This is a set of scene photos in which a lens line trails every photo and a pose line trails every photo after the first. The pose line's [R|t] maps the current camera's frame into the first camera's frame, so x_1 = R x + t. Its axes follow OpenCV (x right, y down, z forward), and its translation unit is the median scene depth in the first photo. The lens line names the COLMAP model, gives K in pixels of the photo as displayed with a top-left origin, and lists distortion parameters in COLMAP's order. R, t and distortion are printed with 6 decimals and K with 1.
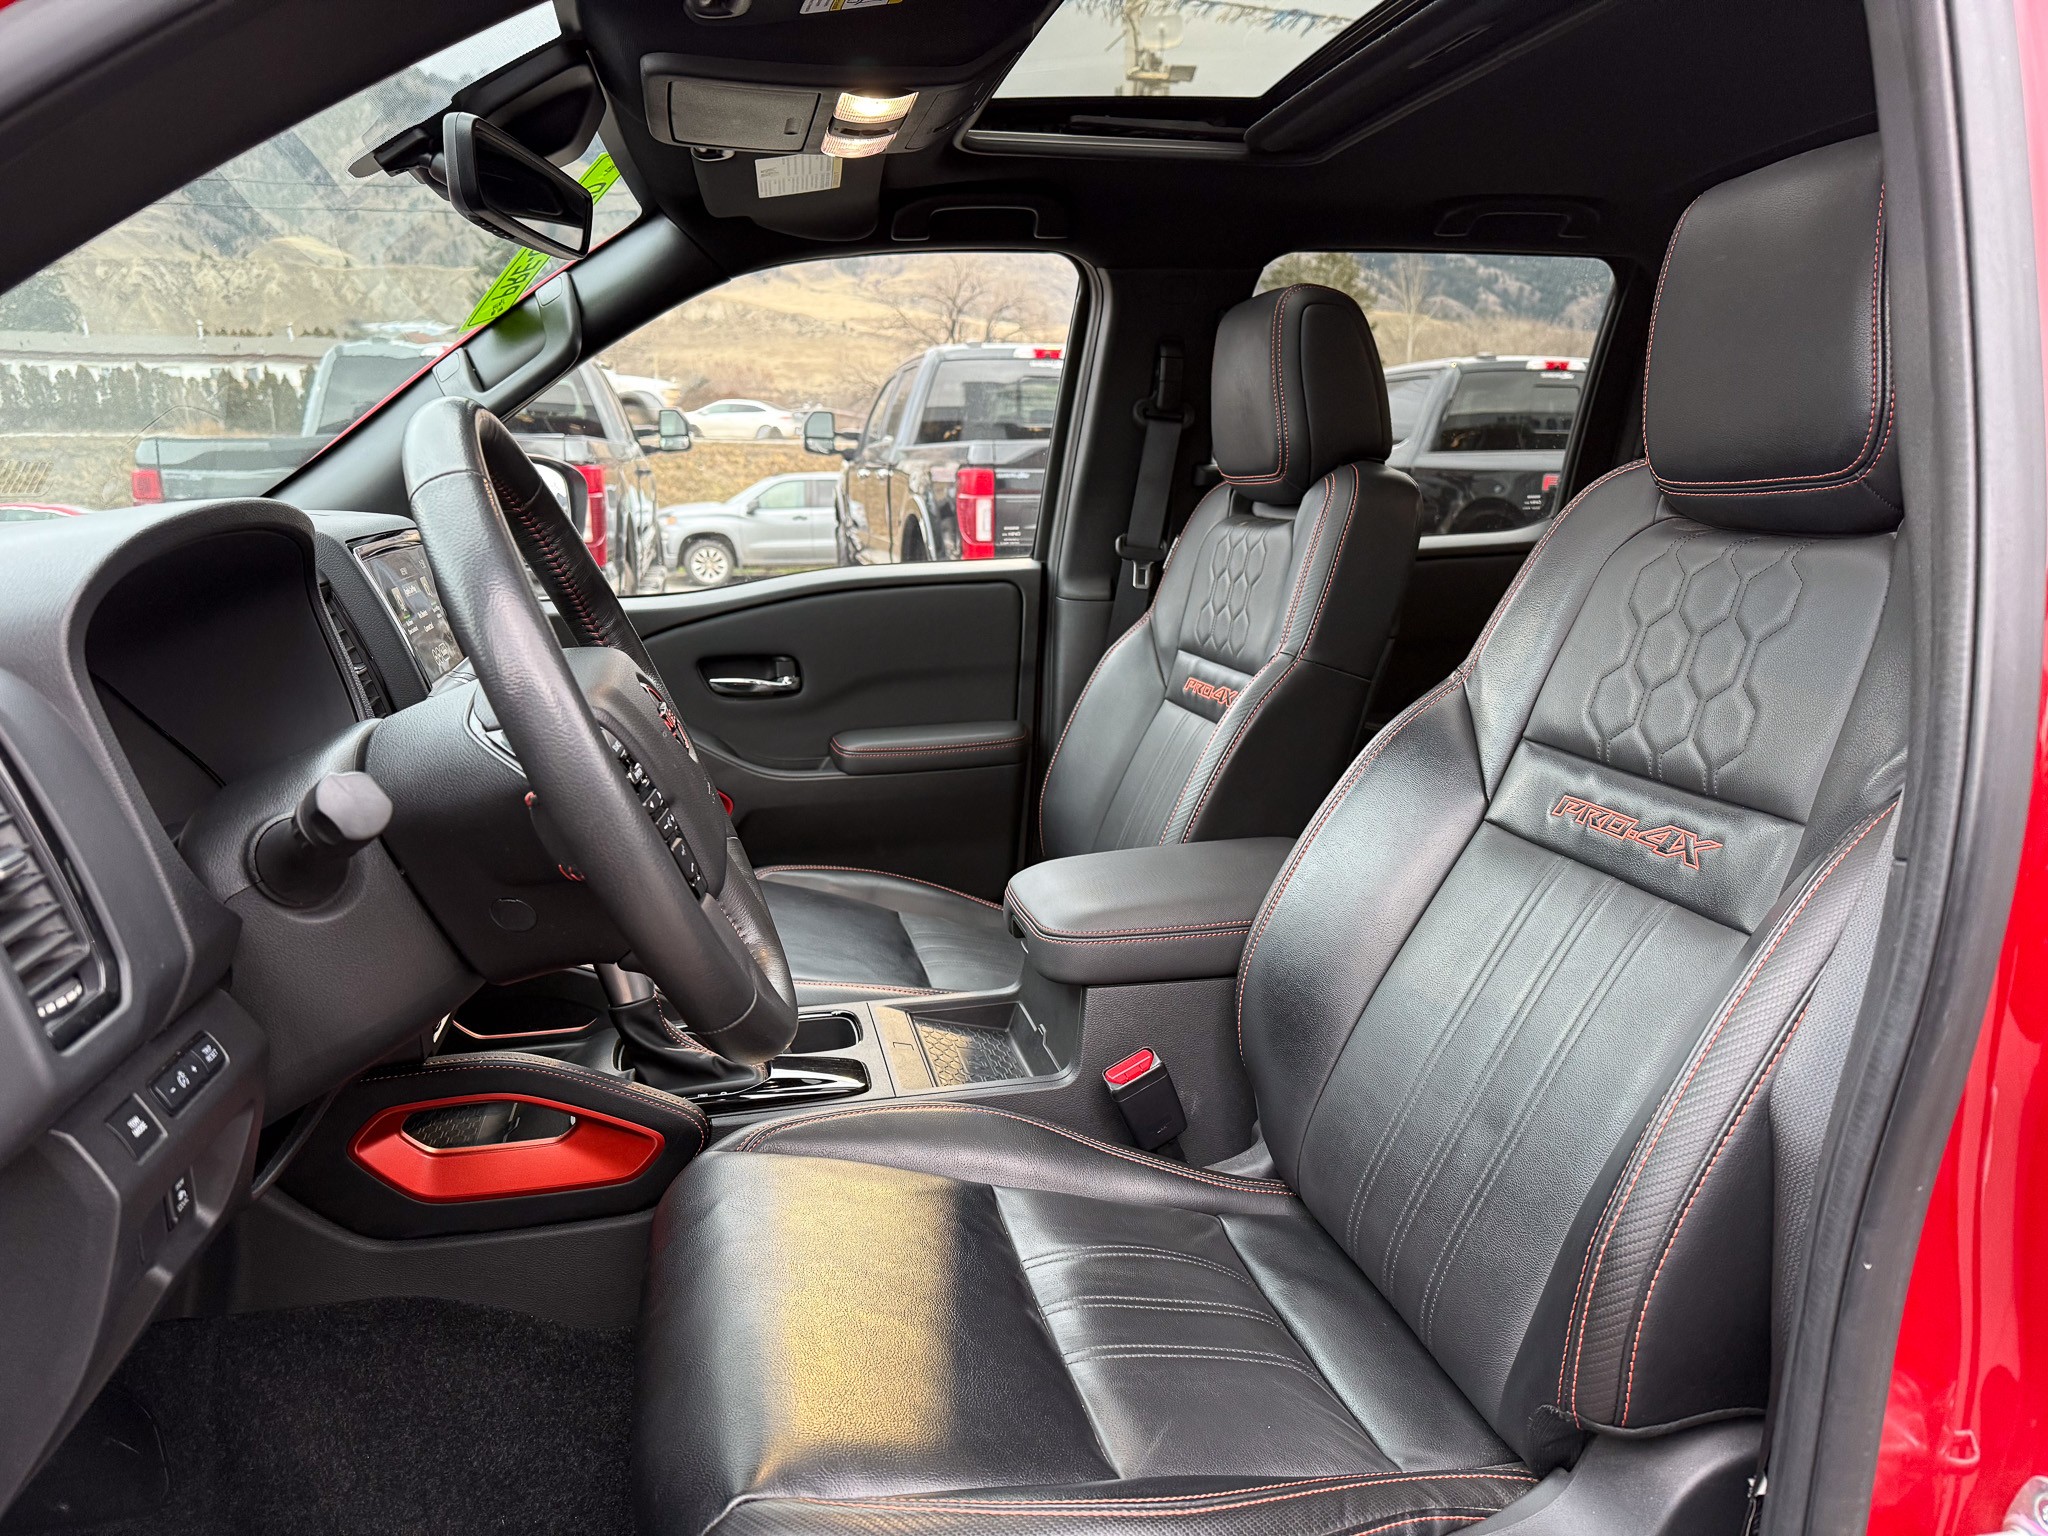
lens RADIAL K [[1463.0, 0, 1023.3], [0, 1463.0, 745.1], [0, 0, 1]] dist [0.049167, -0.051139]
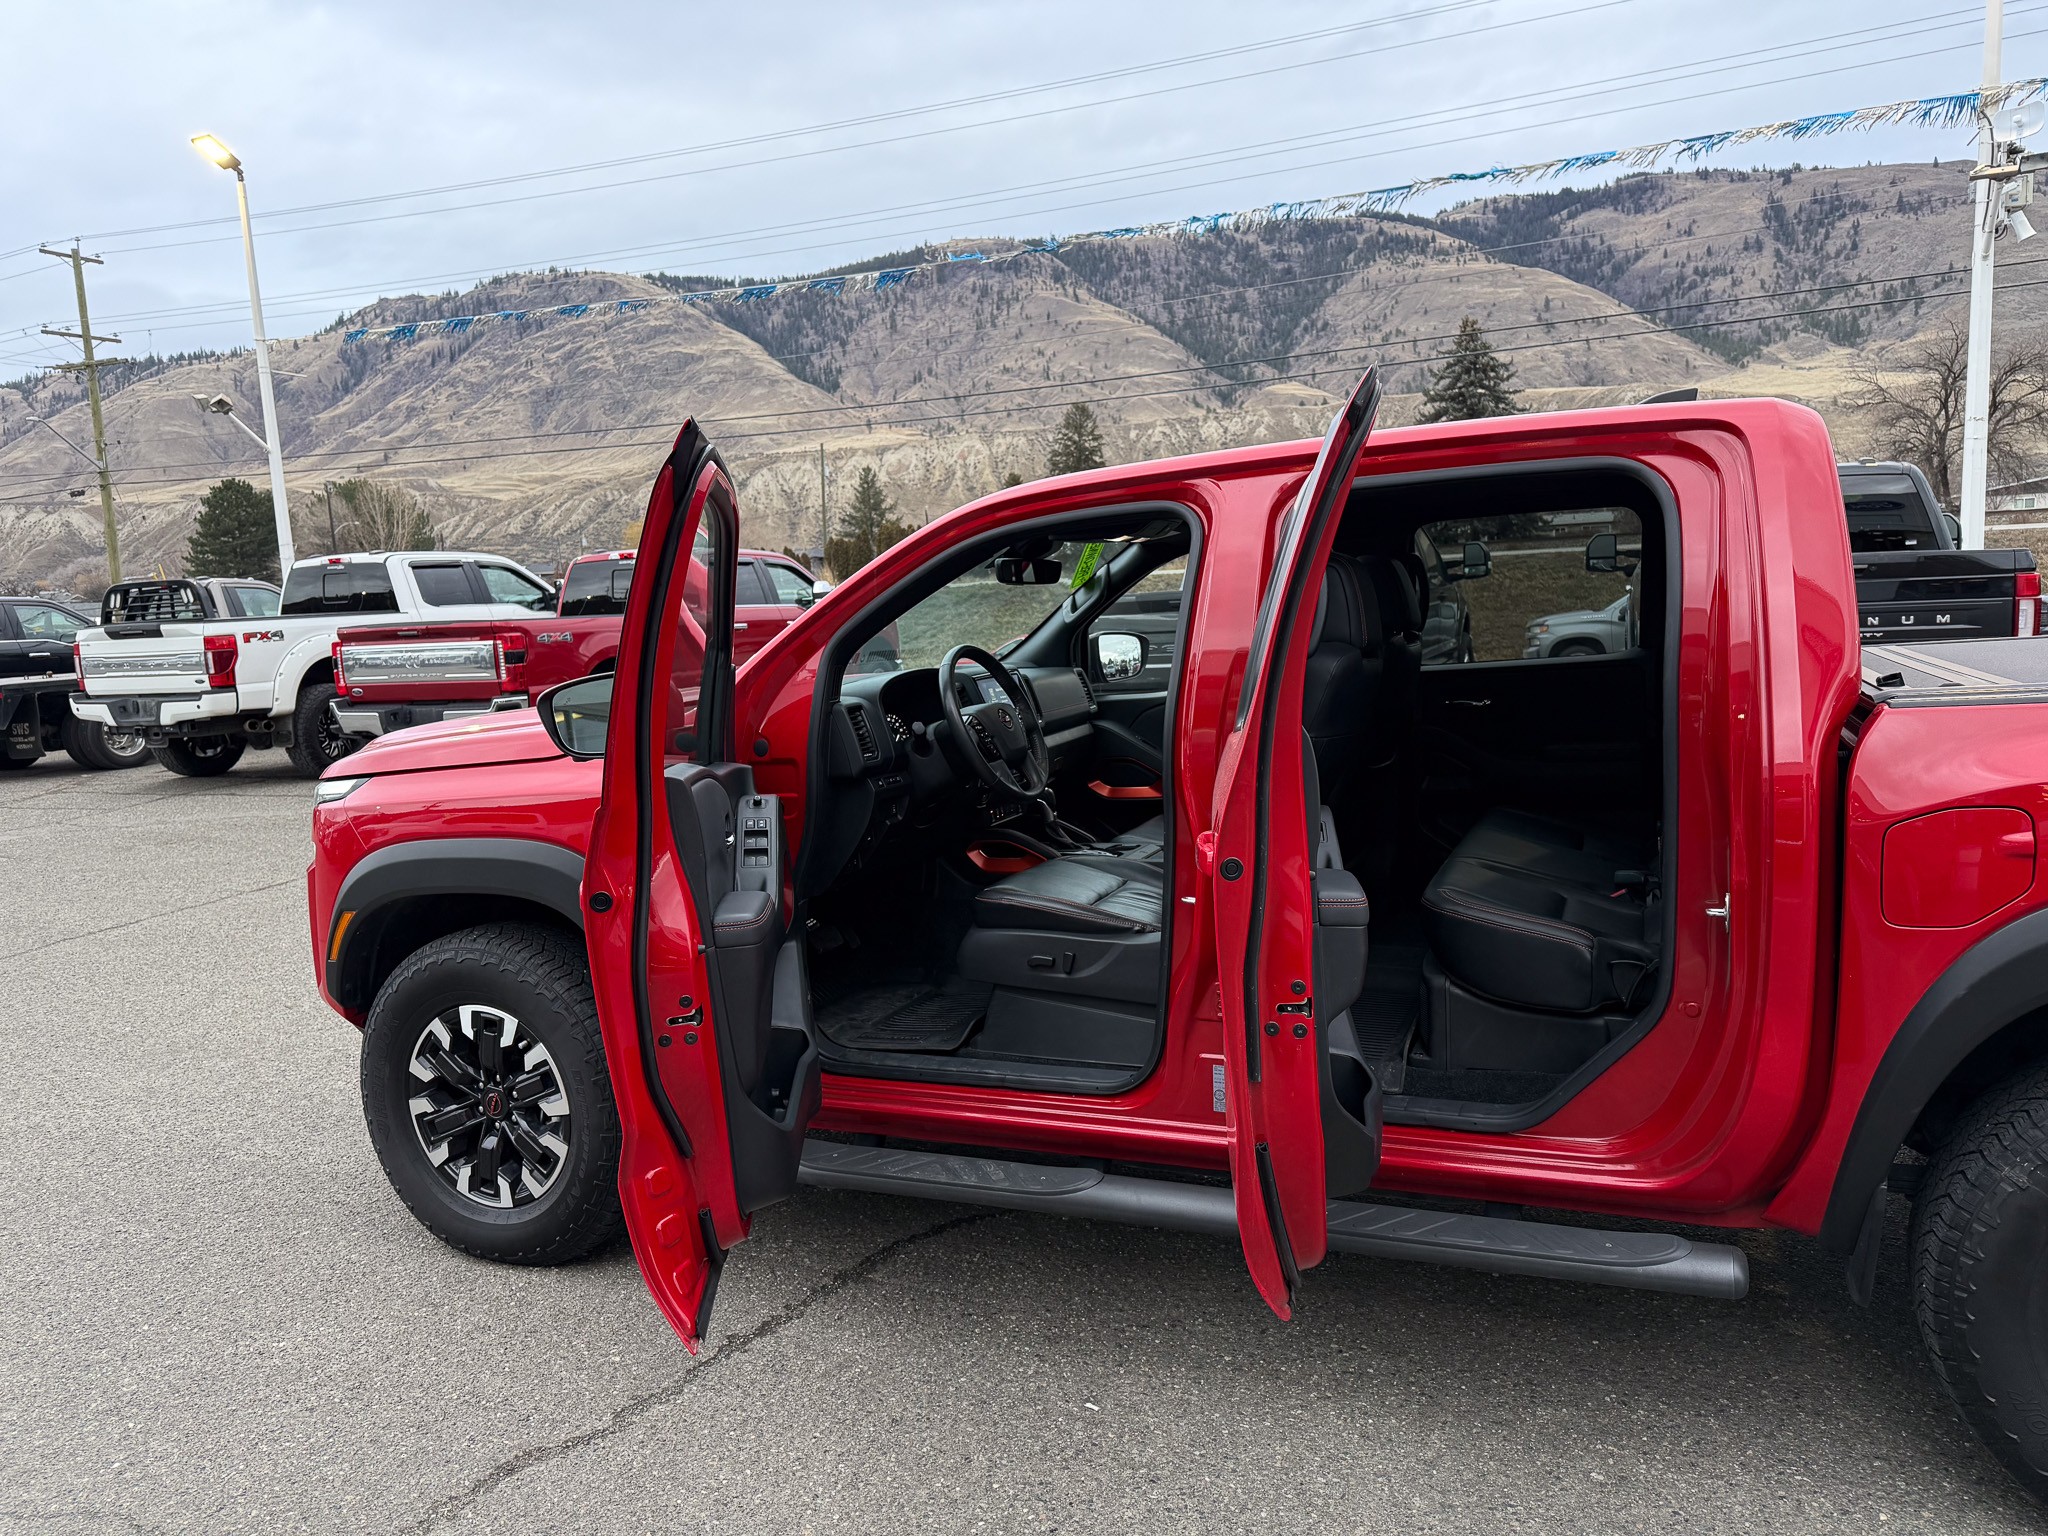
lens RADIAL K [[1463.0, 0, 1023.3], [0, 1463.0, 745.1], [0, 0, 1]] dist [0.049167, -0.051139]
pose [[0.814323, 0.018721, -0.580110, 0.132359], [-0.059960, 0.996845, -0.051999, 0.016111], [0.577307, 0.077128, 0.812876, -0.139891]]
